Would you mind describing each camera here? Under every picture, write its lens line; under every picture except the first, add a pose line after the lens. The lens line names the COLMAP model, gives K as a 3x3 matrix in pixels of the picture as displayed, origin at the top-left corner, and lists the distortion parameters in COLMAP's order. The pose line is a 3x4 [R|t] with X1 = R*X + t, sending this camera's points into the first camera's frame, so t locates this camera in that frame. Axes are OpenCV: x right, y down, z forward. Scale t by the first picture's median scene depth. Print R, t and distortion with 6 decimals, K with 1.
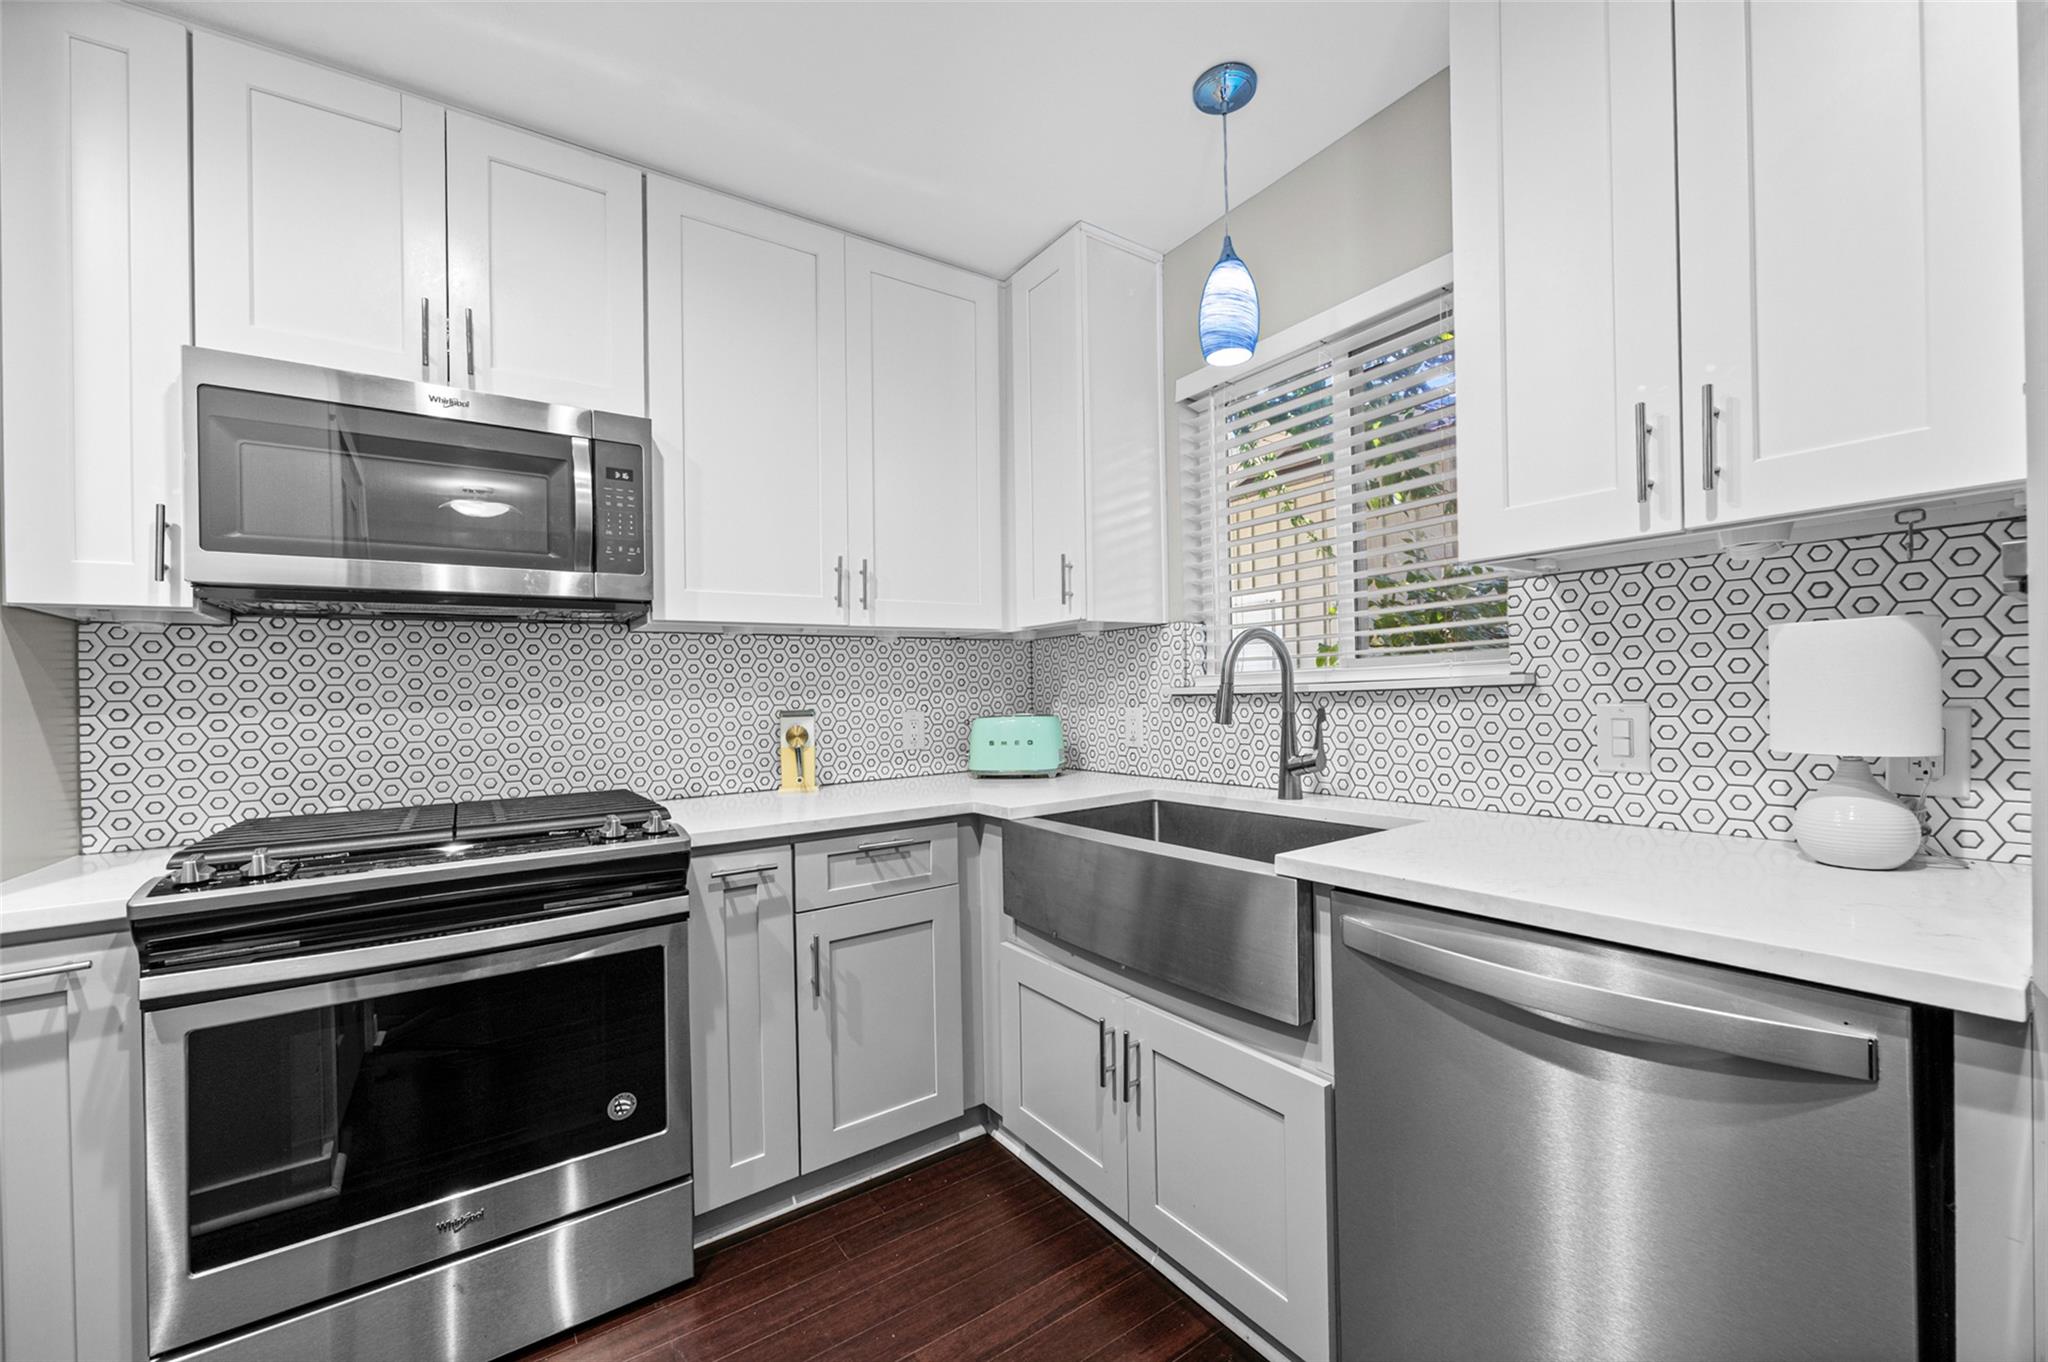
lens RADIAL K [[808.2, 0, 1031.1], [0, 808.2, 689.5], [0, 0, 1]] dist [-0.001241, 0.000081]
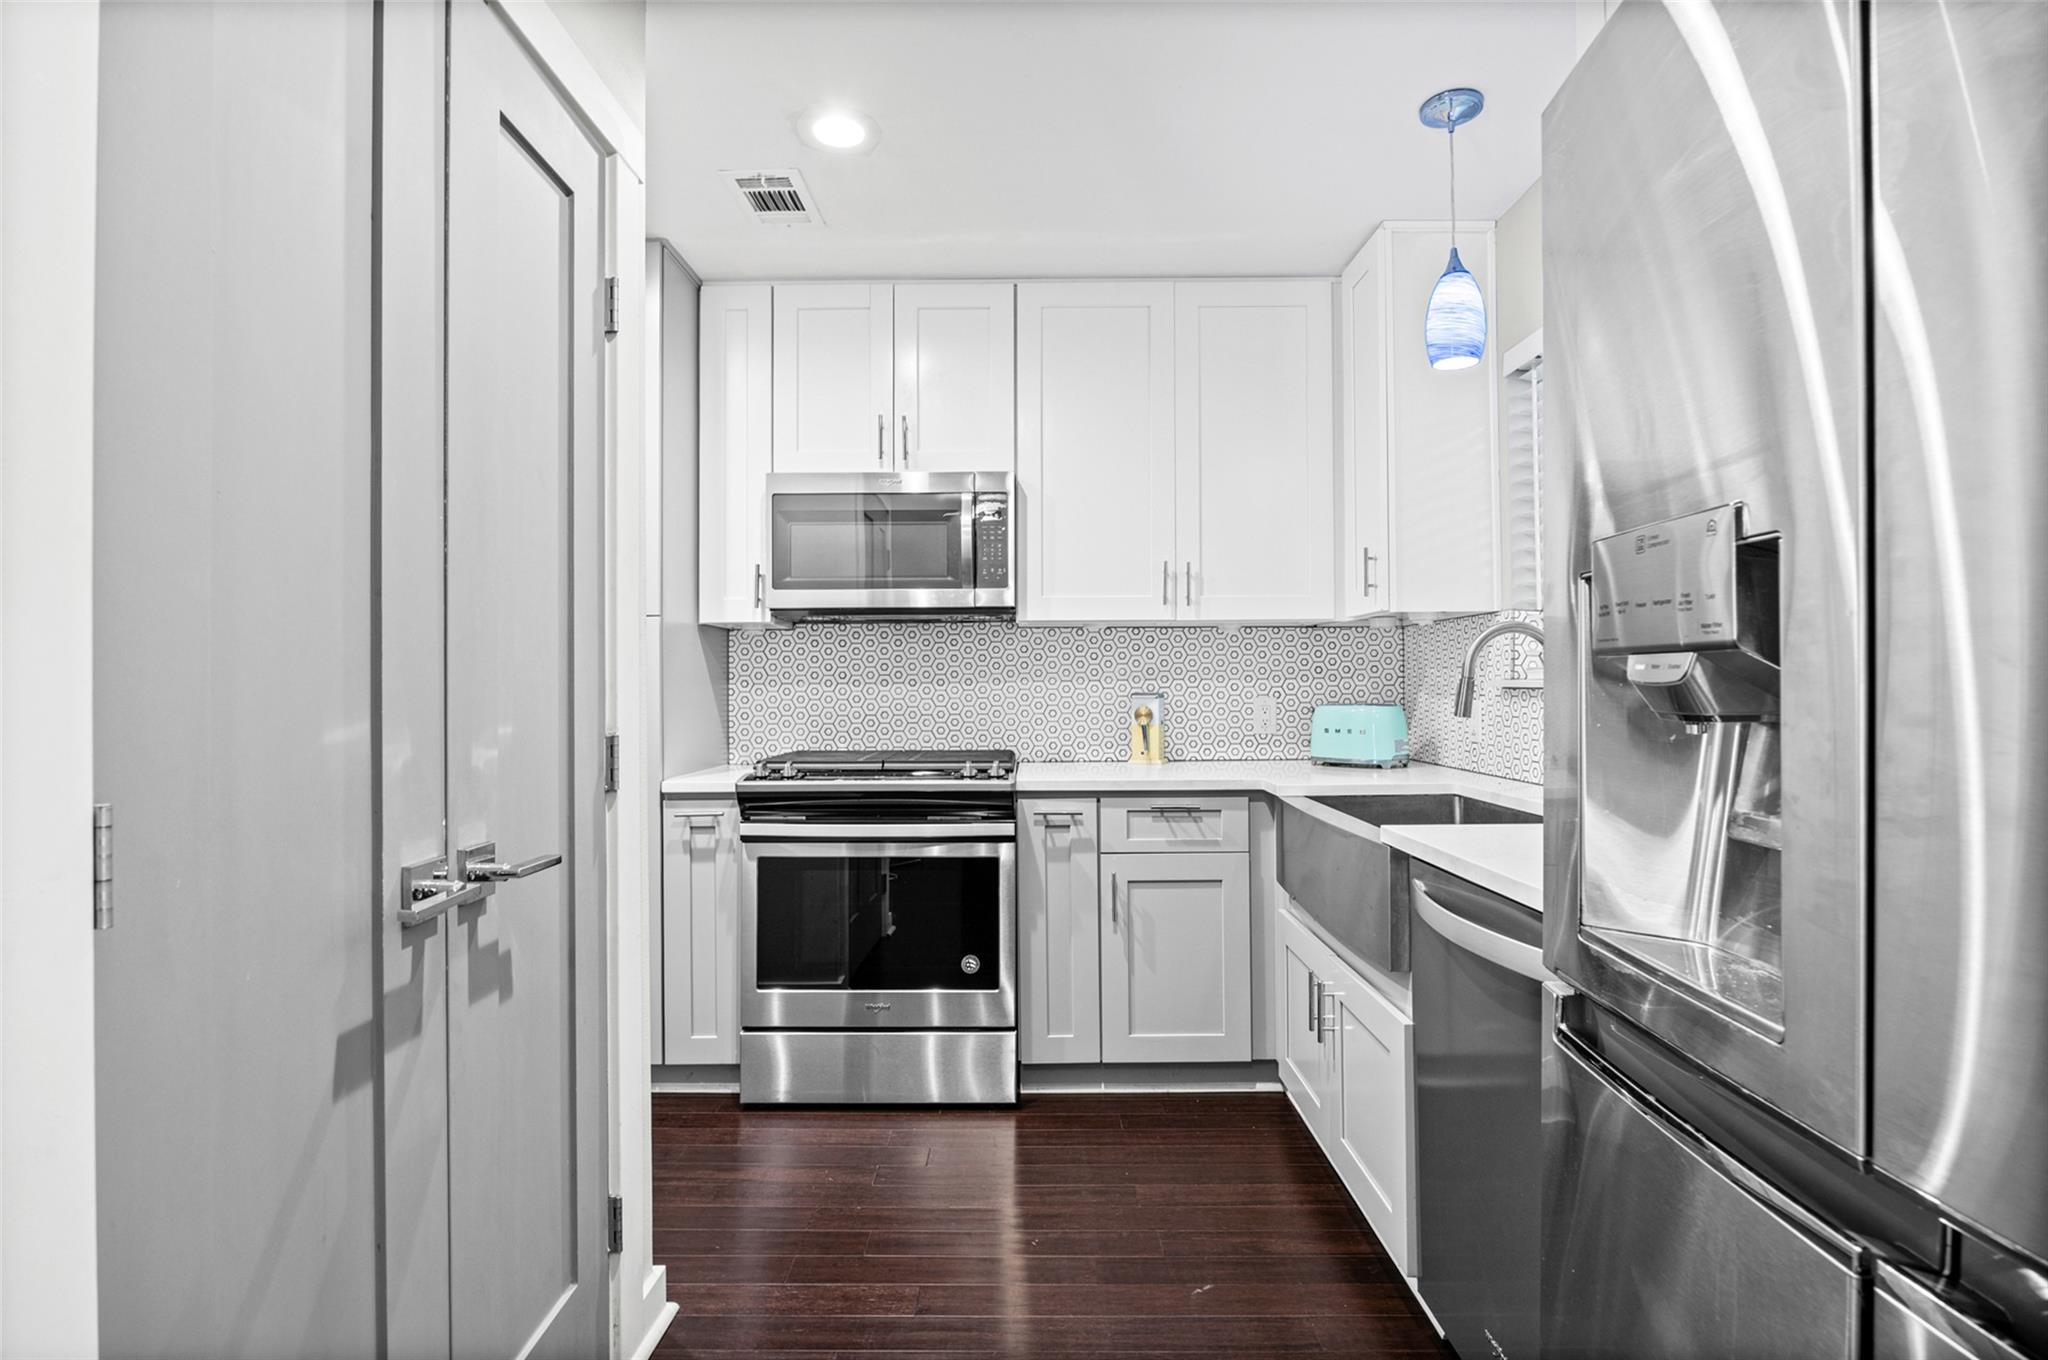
lens RADIAL K [[1011.2, 0, 1029.2], [0, 1011.2, 673.7], [0, 0, 1]] dist [0.000828, 0.000028]
pose [[0.818961, 0.016567, -0.573610, 0.517213], [-0.014352, 0.999862, 0.008386, -0.014687], [0.573670, 0.001365, 0.819086, -0.355994]]
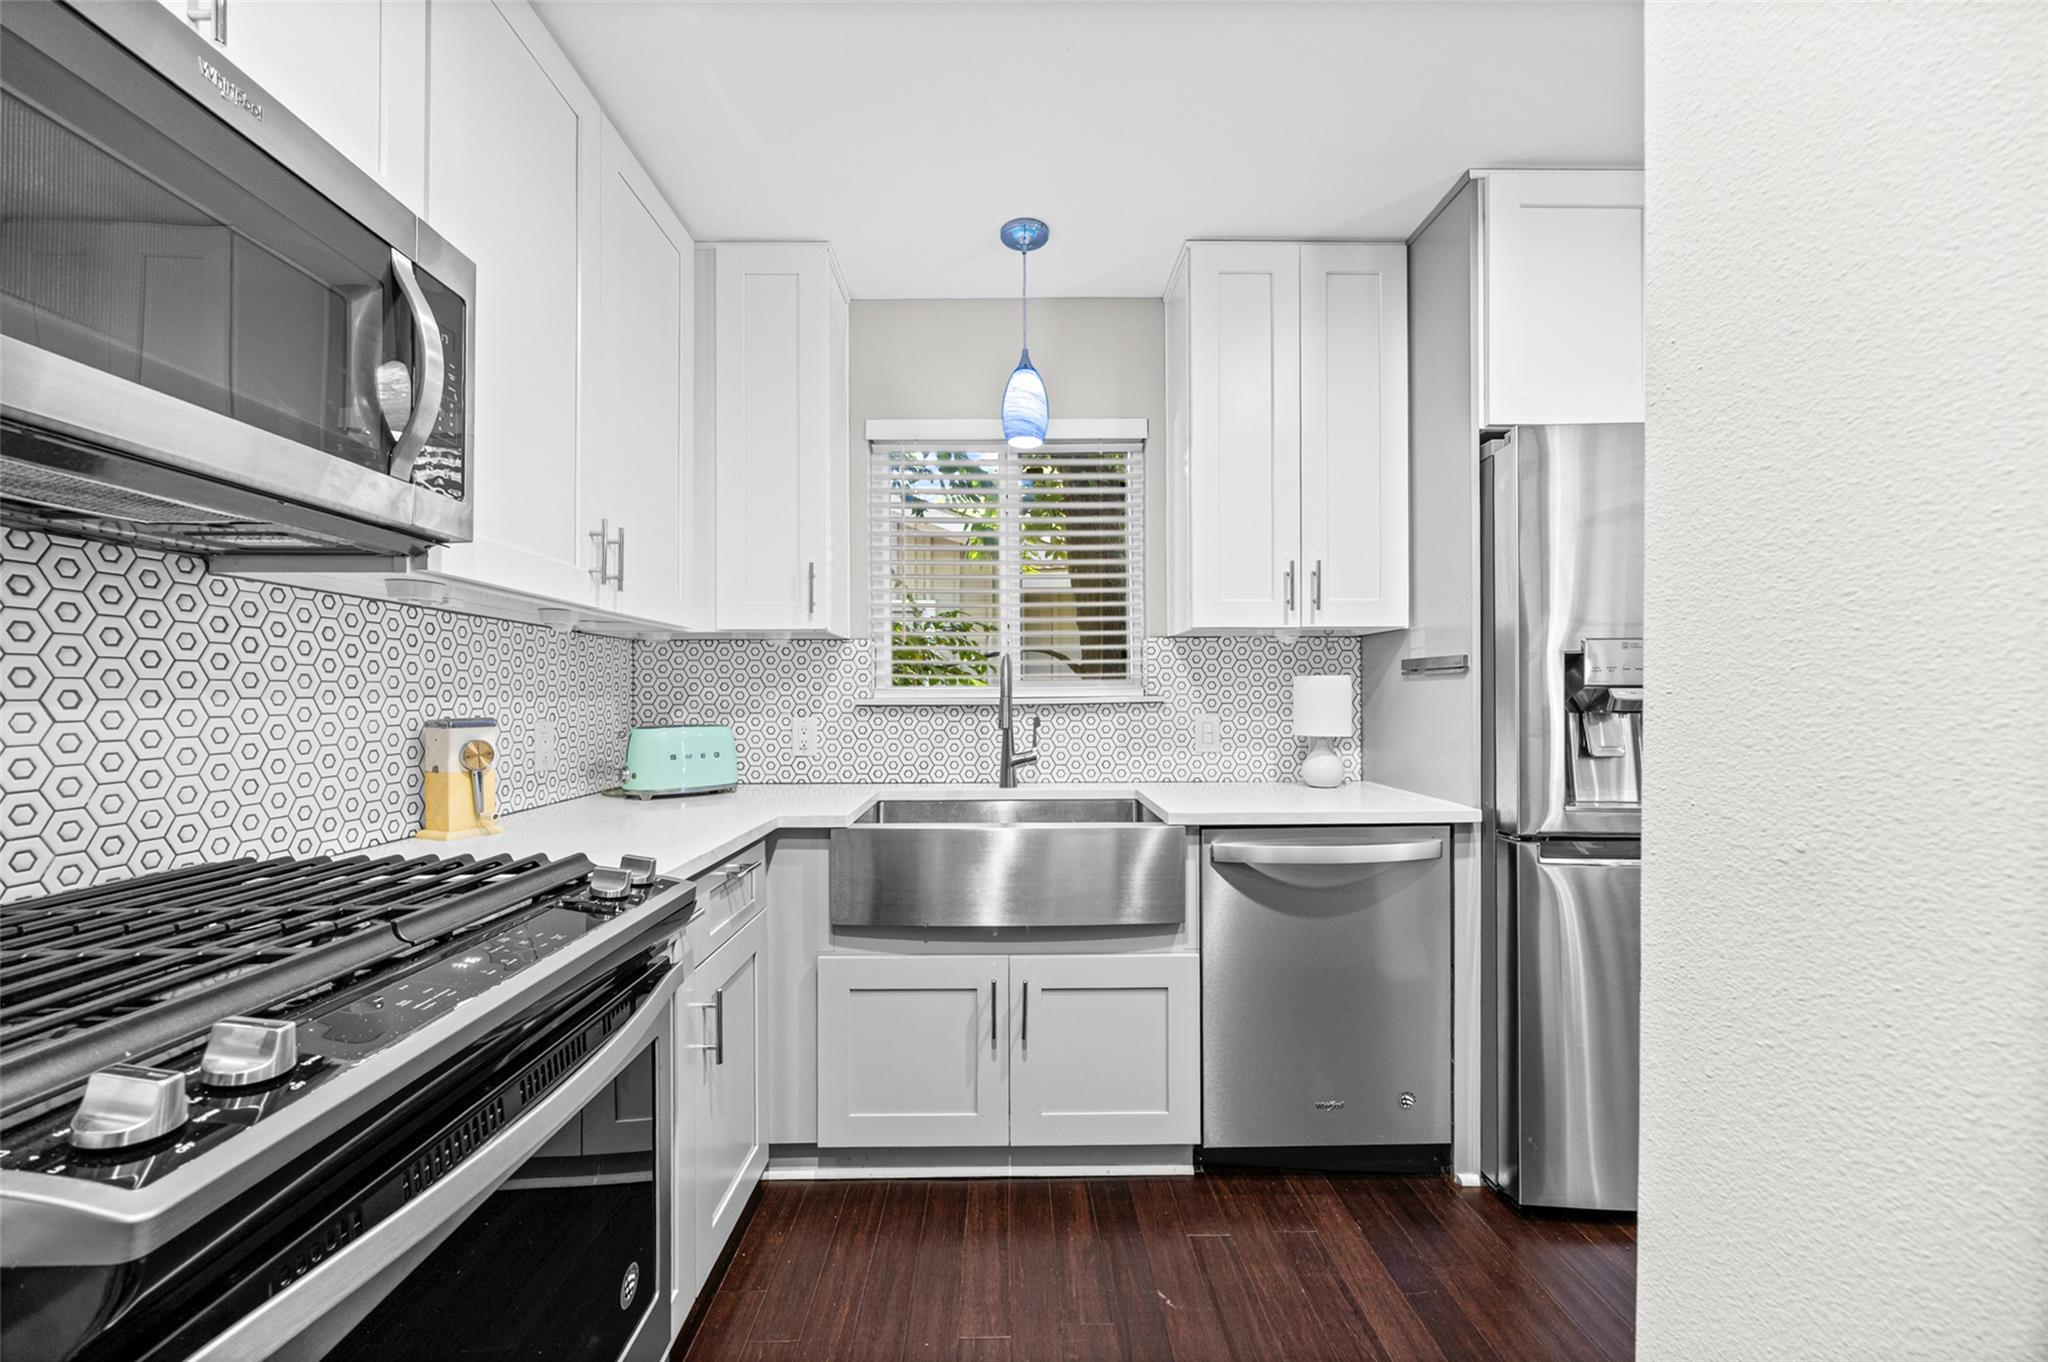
lens RADIAL K [[796.0, 0, 1014.8], [0, 796.0, 692.2], [0, 0, 1]] dist [-0.000416, 0.000057]
pose [[0.558772, 0.030978, 0.828742, -0.772315], [-0.015407, 0.999517, -0.026973, 0.018968], [-0.829178, 0.002303, 0.558980, 0.295898]]
